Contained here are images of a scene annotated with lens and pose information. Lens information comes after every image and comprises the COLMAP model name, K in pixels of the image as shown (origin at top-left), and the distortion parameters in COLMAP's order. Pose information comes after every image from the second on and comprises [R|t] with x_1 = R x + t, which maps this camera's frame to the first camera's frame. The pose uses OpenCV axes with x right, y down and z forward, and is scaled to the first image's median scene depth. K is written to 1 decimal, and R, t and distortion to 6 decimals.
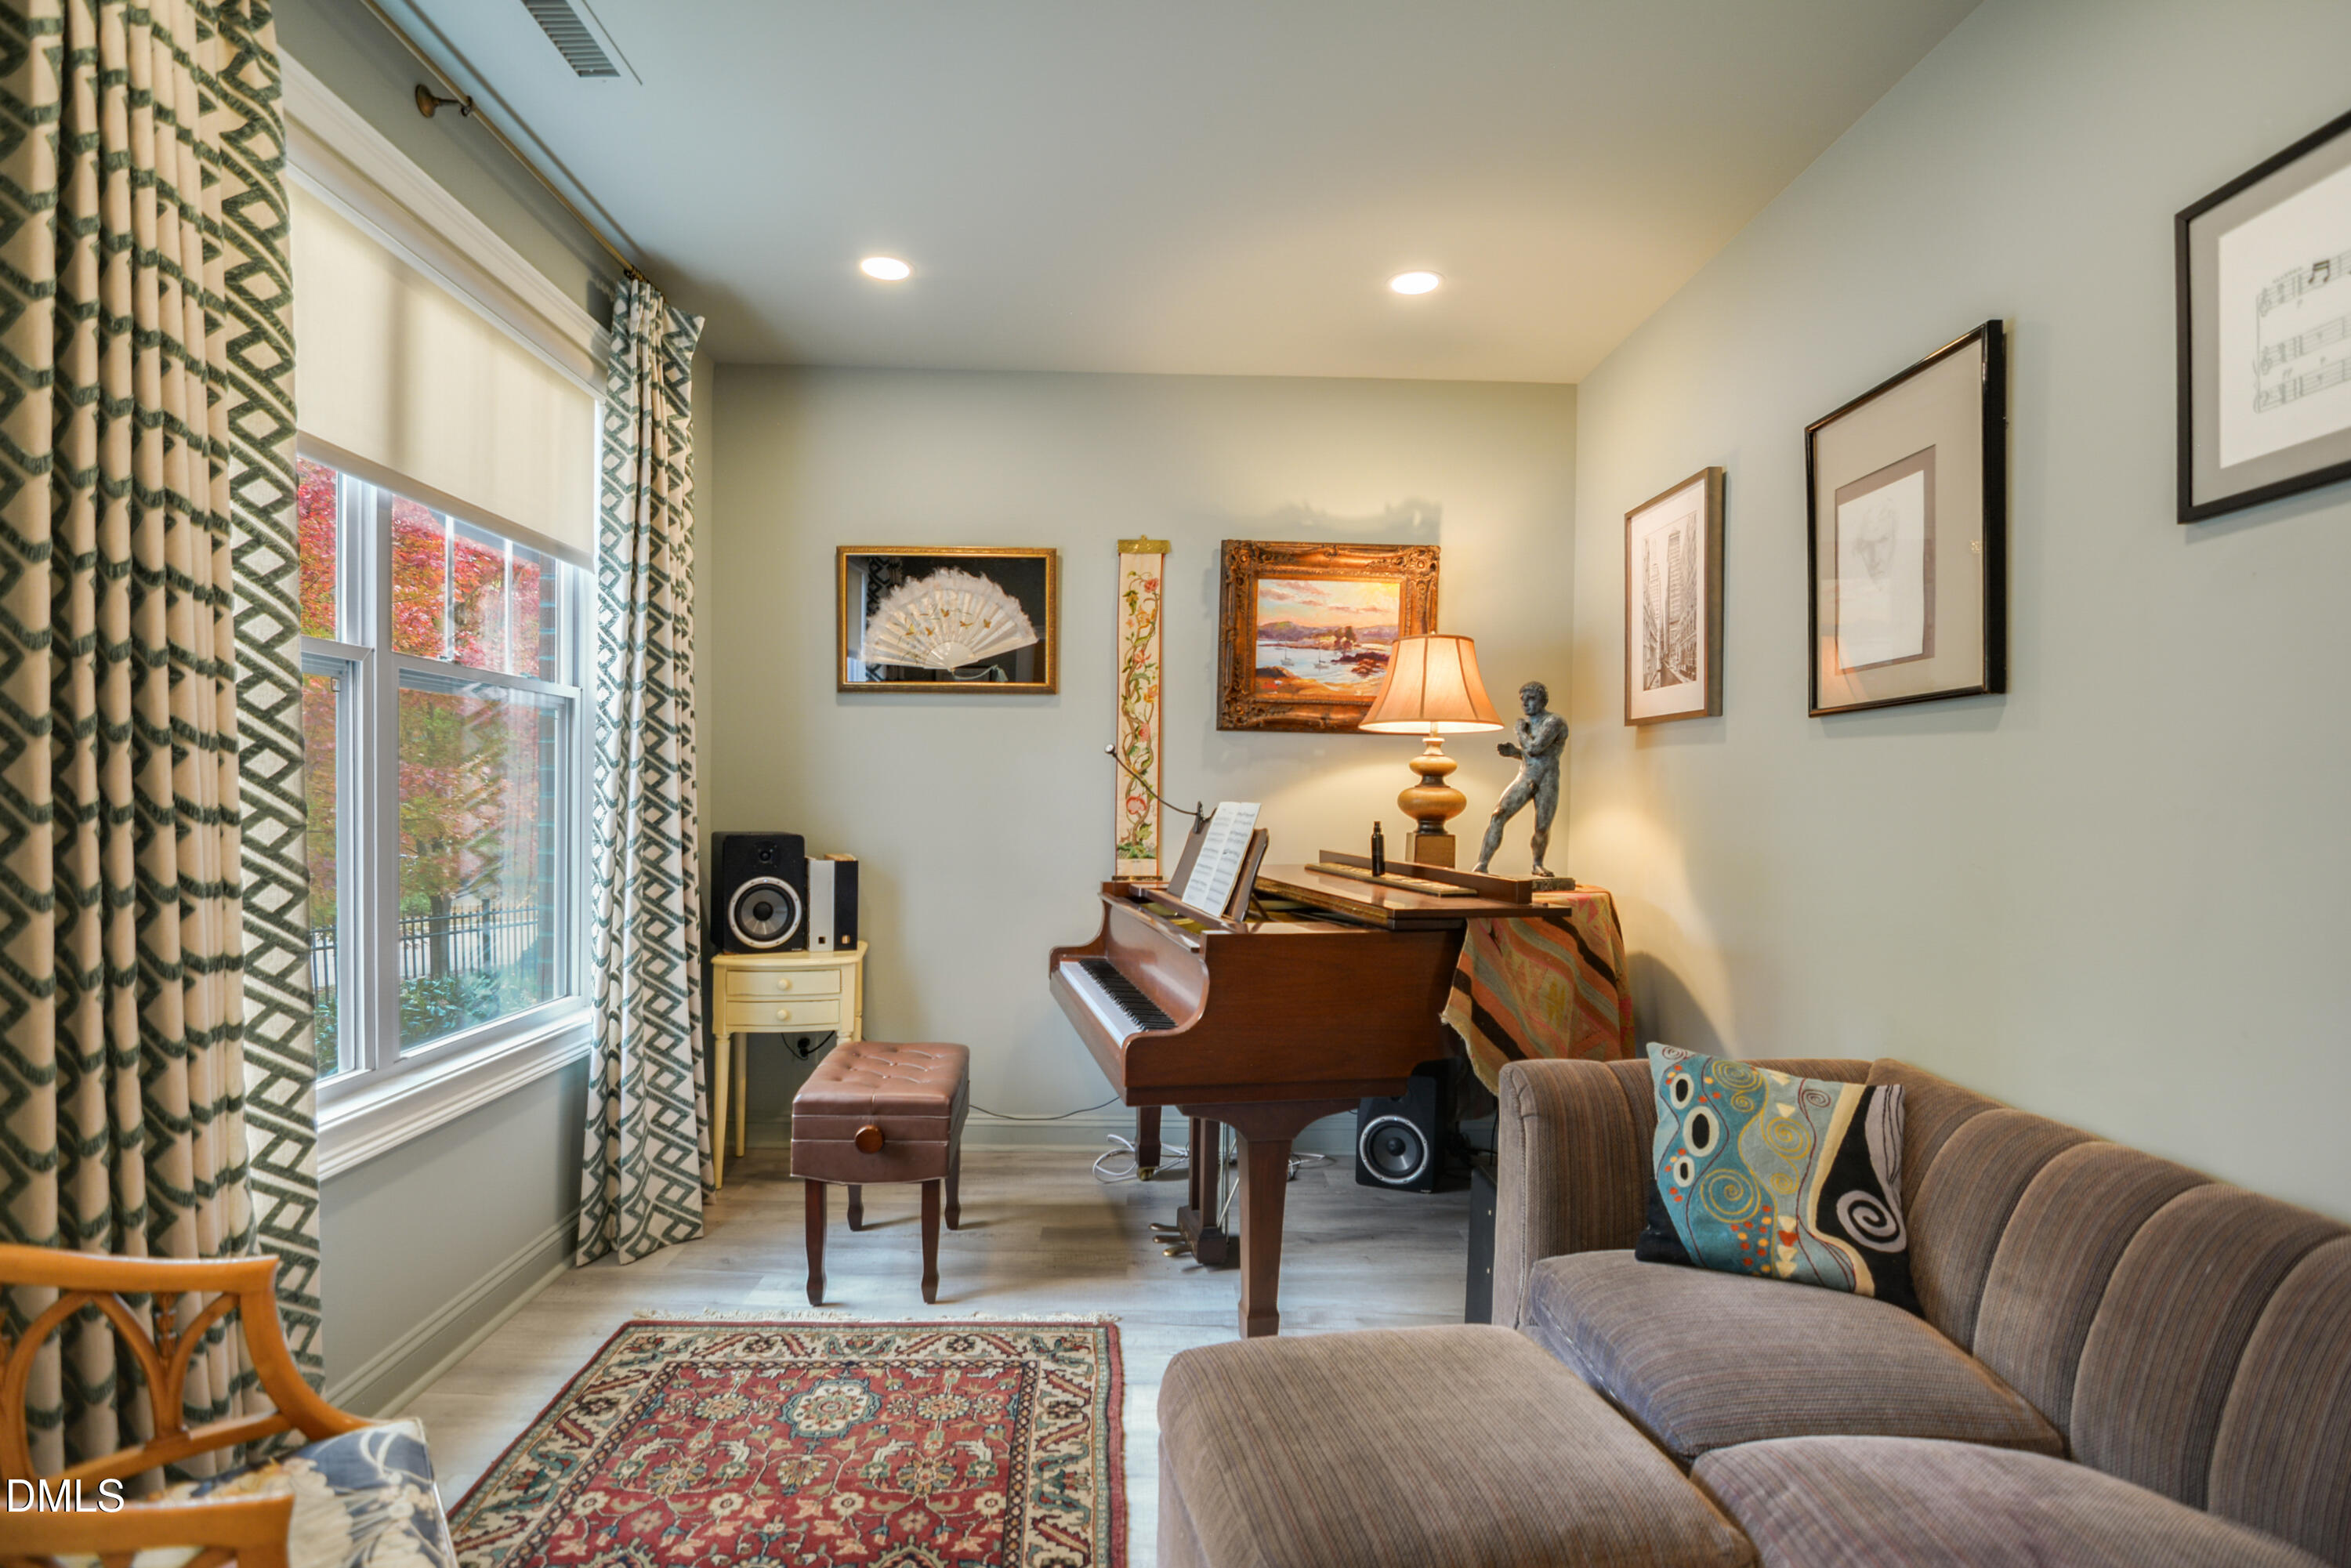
lens RADIAL K [[1162.7, 0, 1165.3], [0, 1162.7, 819.2], [0, 0, 1]] dist [-0.042071, 0.015025]
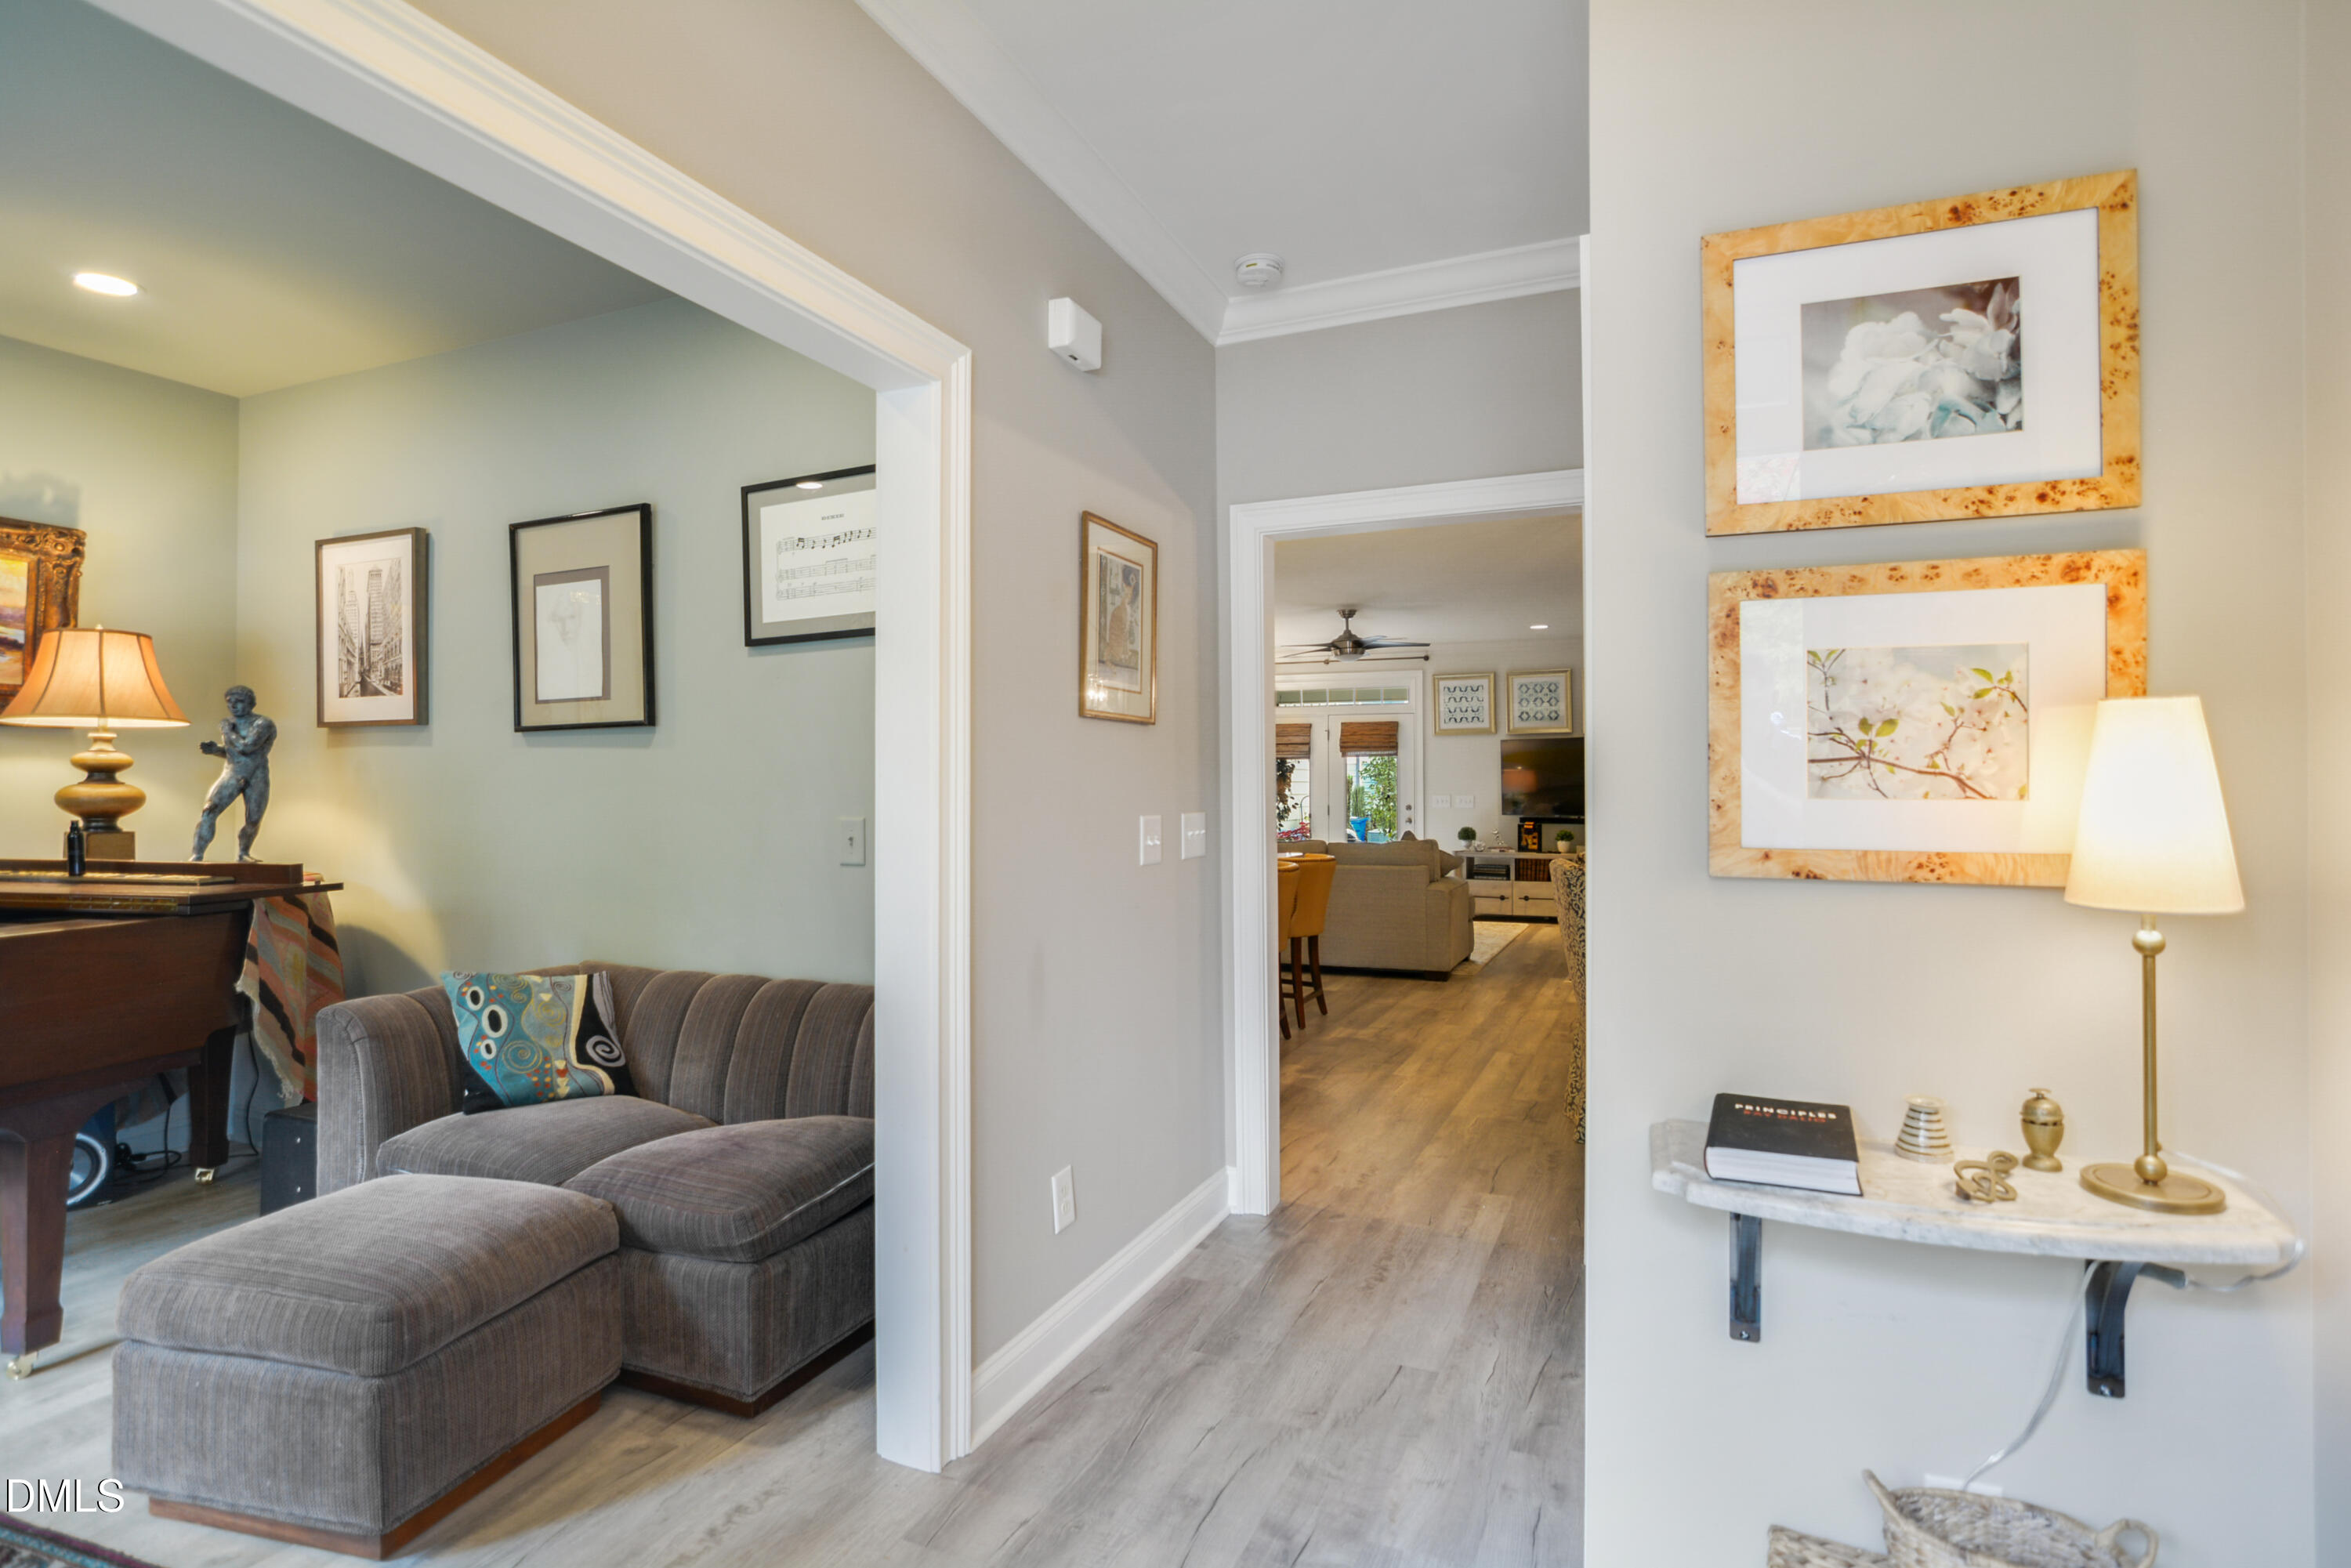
lens RADIAL K [[1183.5, 0, 1165.4], [0, 1183.5, 792.7], [0, 0, 1]] dist [-0.005263, -0.000653]
pose [[0.410614, -0.020074, 0.911588, -0.491461], [0.027817, 0.999568, 0.009481, -0.007362], [-0.911385, 0.021465, 0.410995, -0.357004]]
